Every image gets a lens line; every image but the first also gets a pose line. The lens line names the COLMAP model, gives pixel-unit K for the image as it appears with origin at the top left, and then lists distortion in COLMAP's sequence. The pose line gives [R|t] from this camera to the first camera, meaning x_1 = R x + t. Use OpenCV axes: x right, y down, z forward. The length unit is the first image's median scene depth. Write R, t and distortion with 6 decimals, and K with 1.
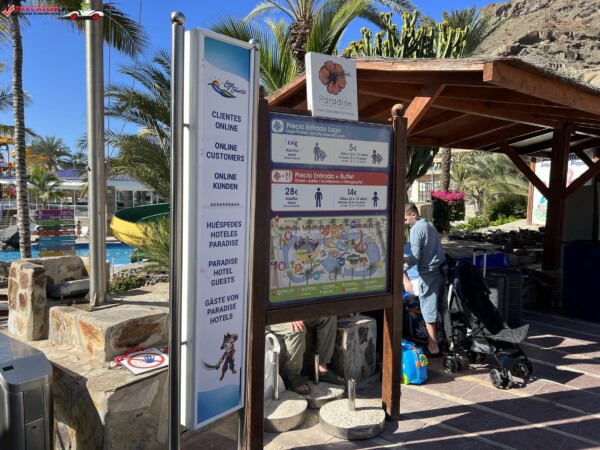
lens RADIAL K [[448.4, 0, 298.8], [0, 448.4, 229.8], [0, 0, 1]] dist [0.041500, -0.052706]
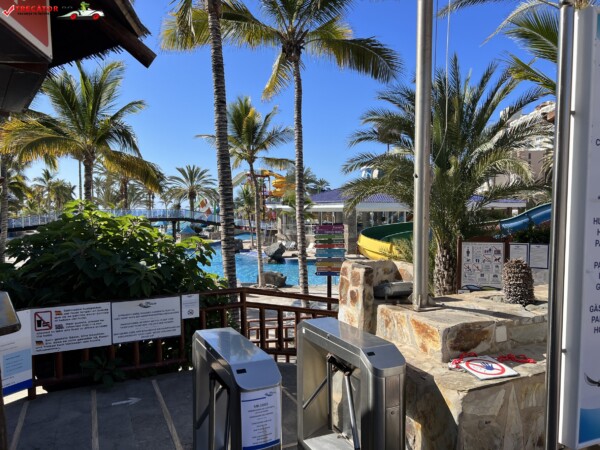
lens RADIAL K [[448.4, 0, 301.1], [0, 448.4, 229.7], [0, 0, 1]] dist [0.041500, -0.052706]
pose [[0.879960, 0.000235, -0.475048, -0.201620], [-0.022249, 0.998923, -0.040718, 0.039453], [0.474527, 0.046400, 0.879017, -0.044698]]
